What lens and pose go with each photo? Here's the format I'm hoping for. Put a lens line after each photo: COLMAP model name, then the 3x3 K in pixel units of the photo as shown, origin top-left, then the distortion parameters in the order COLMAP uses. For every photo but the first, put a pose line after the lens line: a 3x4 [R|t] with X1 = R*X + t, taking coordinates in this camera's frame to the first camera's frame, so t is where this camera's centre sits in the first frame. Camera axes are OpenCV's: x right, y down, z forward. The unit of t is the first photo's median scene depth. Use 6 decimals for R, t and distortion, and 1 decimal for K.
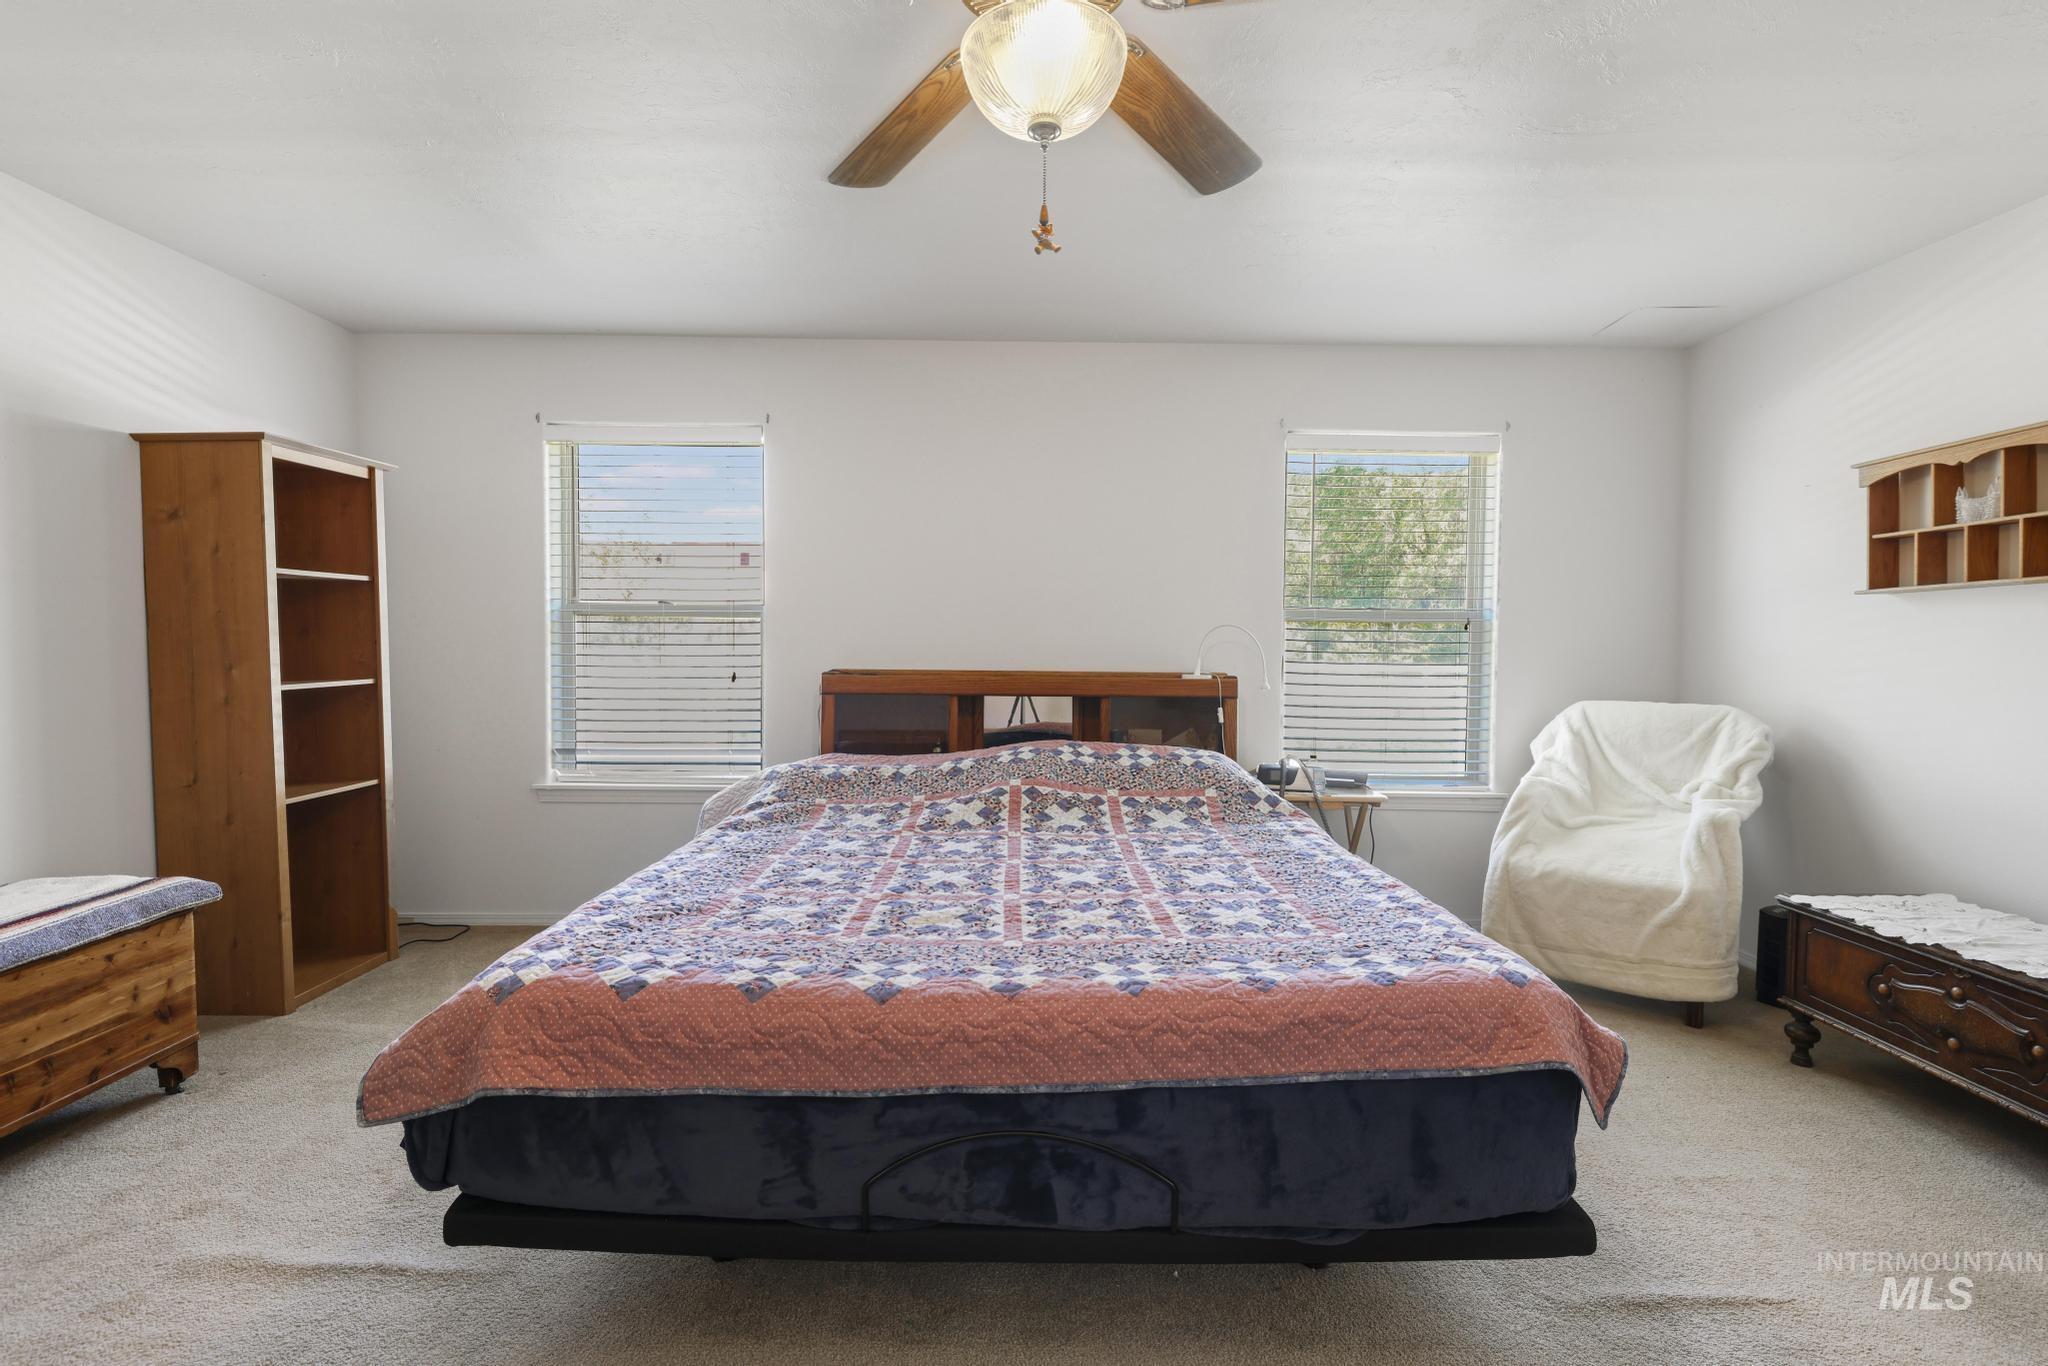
lens RADIAL K [[942.2, 0, 1024.0], [0, 942.2, 683.0], [0, 0, 1]] dist [-0.000238, -0.000725]
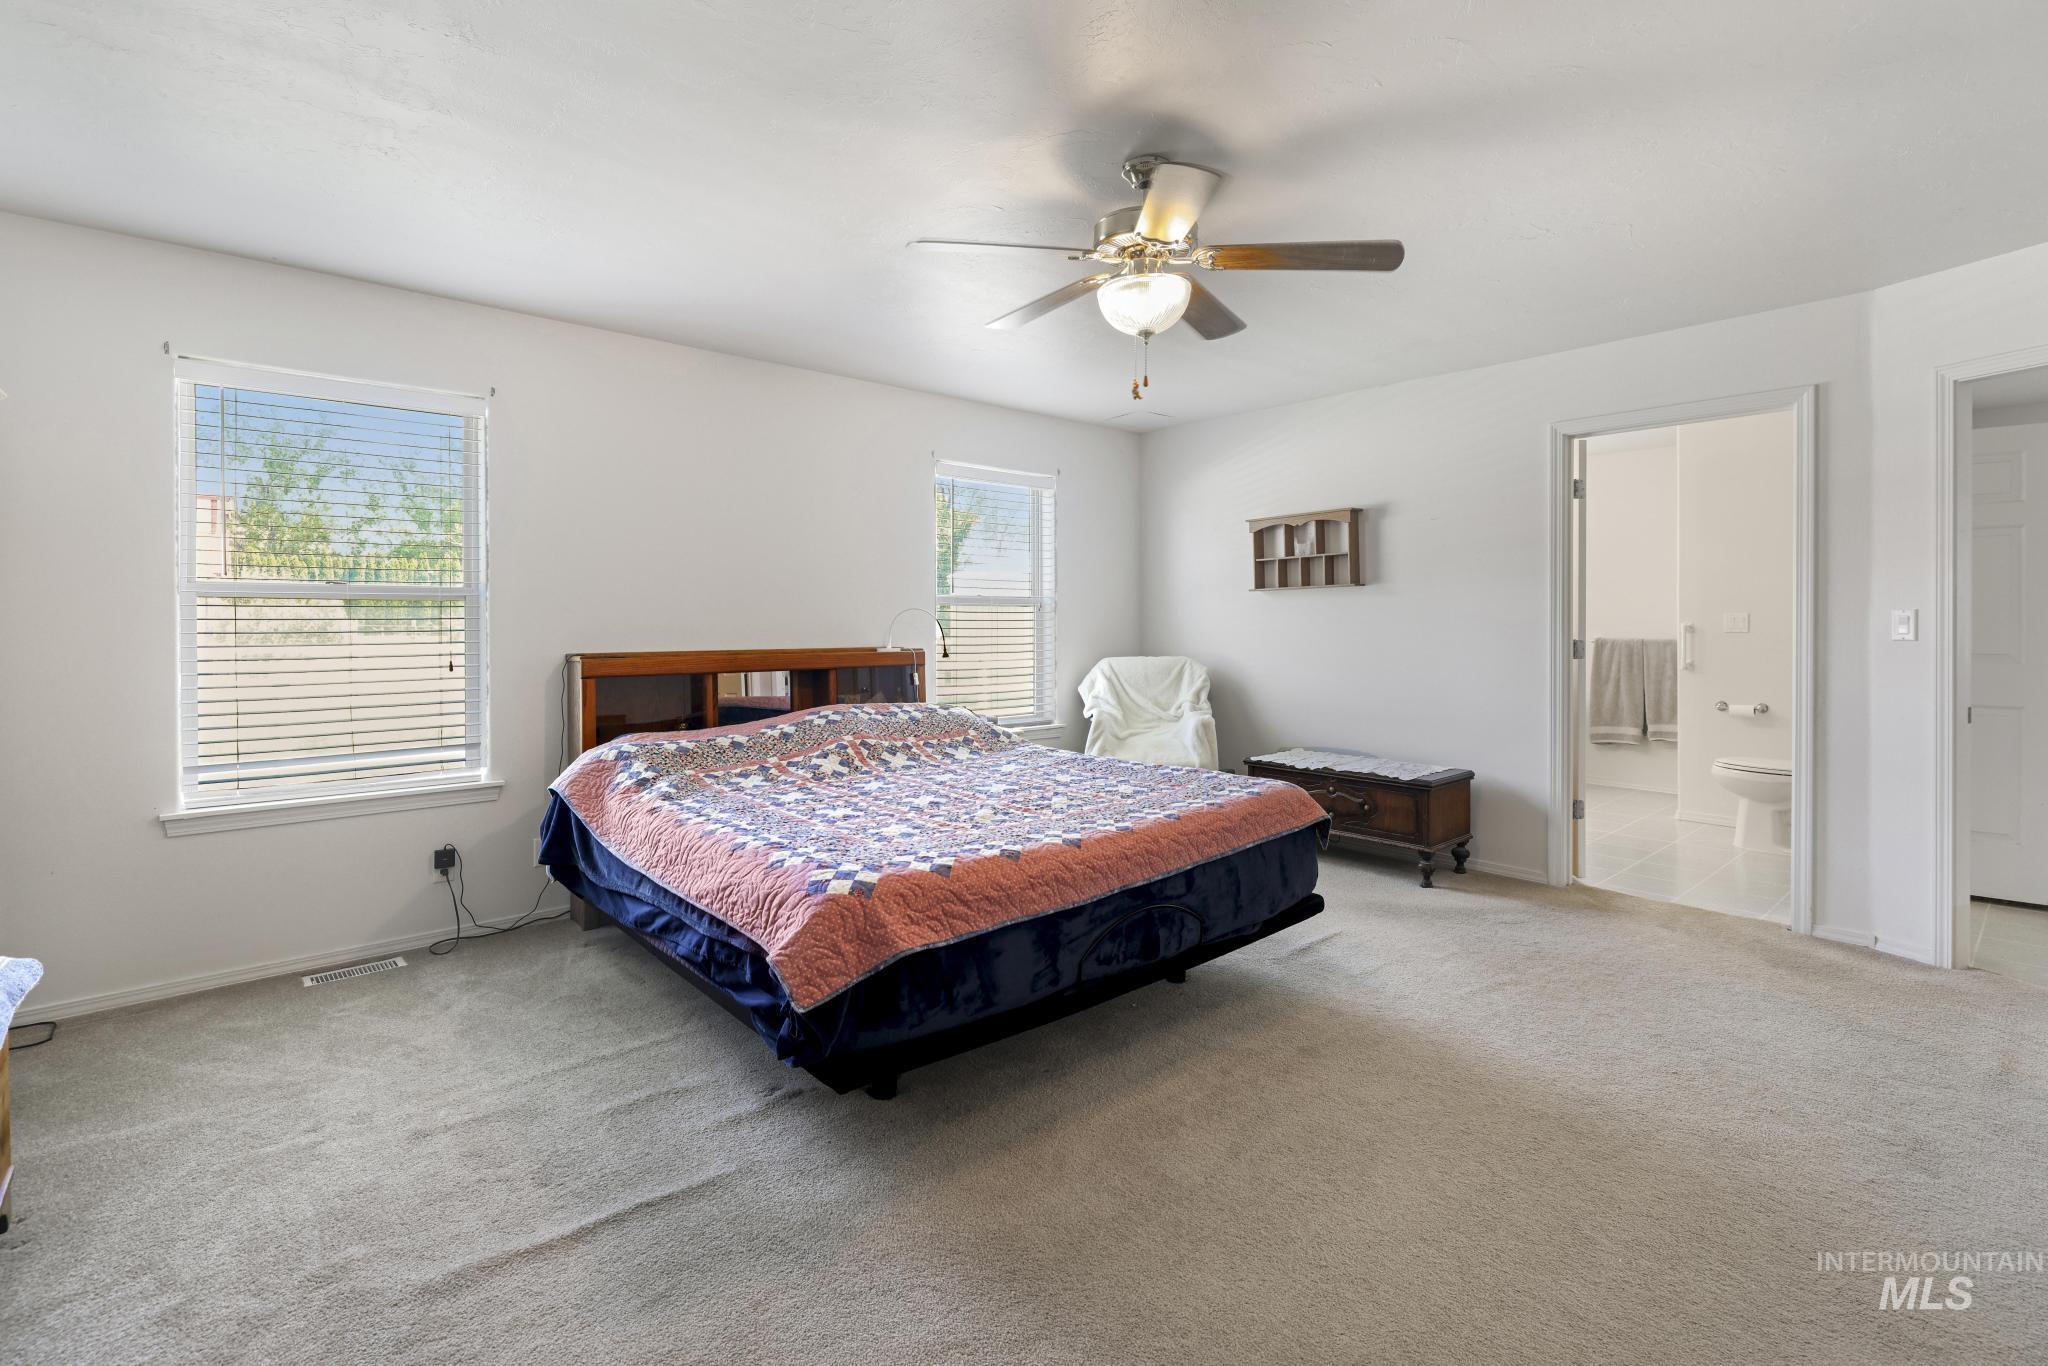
lens RADIAL K [[958.4, 0, 1026.3], [0, 958.4, 642.1], [0, 0, 1]] dist [-0.002581, -0.000873]
pose [[0.745342, -0.025589, 0.666191, -0.658972], [0.039434, 0.999206, -0.005740, -0.002921], [-0.665515, 0.030549, 0.745759, -0.086960]]
